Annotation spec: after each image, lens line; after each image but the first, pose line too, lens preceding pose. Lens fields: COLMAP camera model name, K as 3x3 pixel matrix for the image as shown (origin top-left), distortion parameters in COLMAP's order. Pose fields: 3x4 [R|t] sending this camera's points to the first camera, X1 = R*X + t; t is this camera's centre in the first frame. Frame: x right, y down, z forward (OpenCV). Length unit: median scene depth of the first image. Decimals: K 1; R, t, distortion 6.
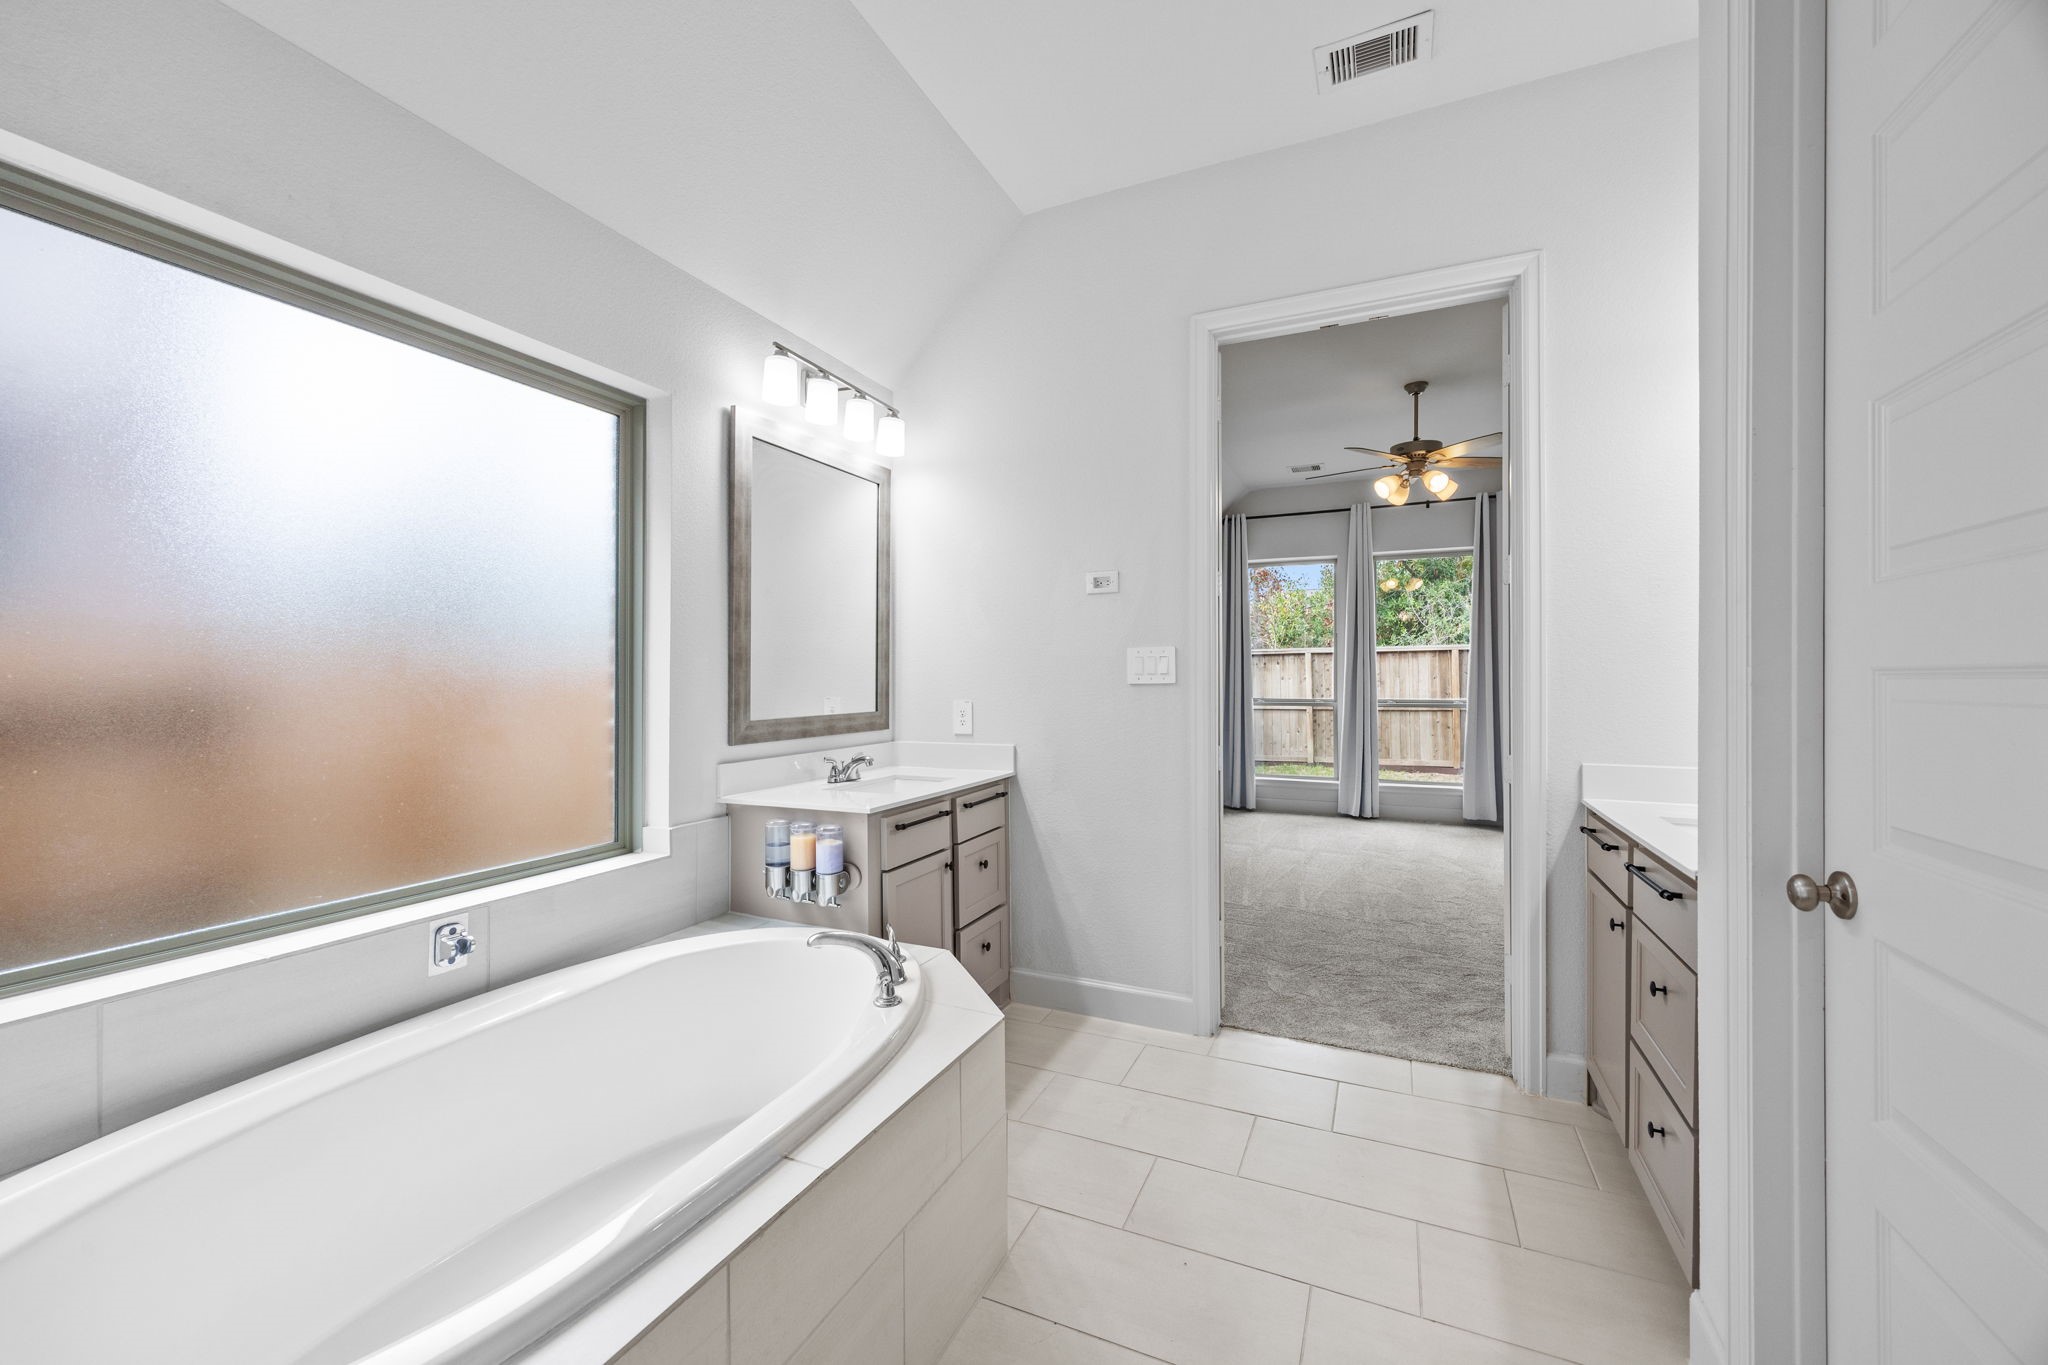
lens RADIAL K [[823.0, 0, 1032.0], [0, 823.0, 680.9], [0, 0, 1]] dist [0.005834, -0.000132]
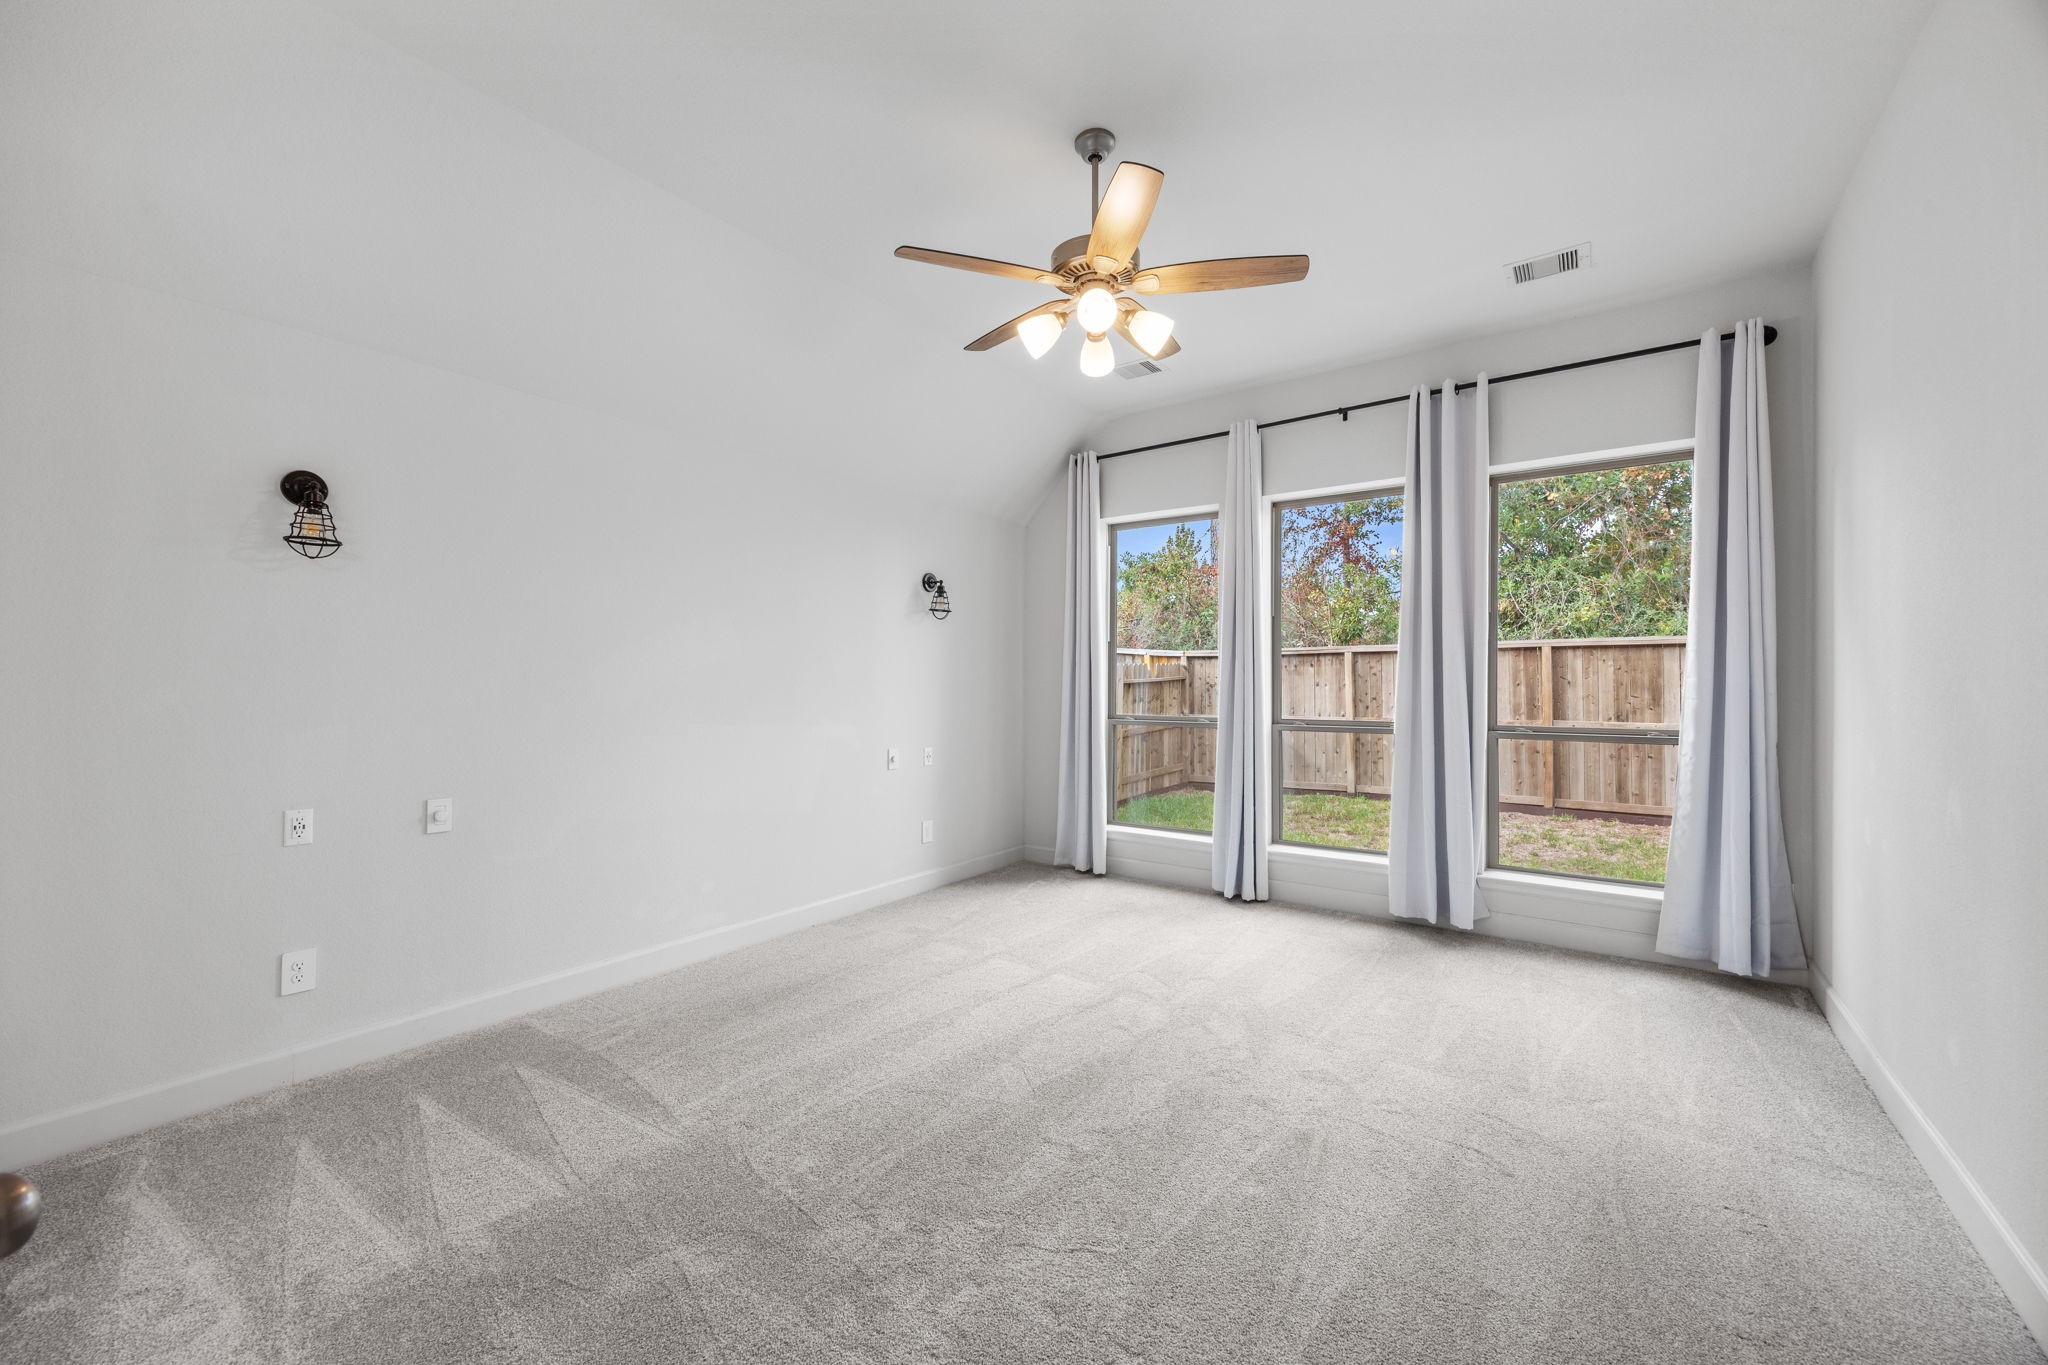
lens RADIAL K [[823.0, 0, 1012.9], [0, 823.0, 689.2], [0, 0, 1]] dist [0.005834, -0.000132]
pose [[0.977488, 0.003753, -0.210959, 0.199915], [-0.002577, 0.999980, 0.005848, -0.002864], [0.210976, -0.005173, 0.977477, 0.176695]]
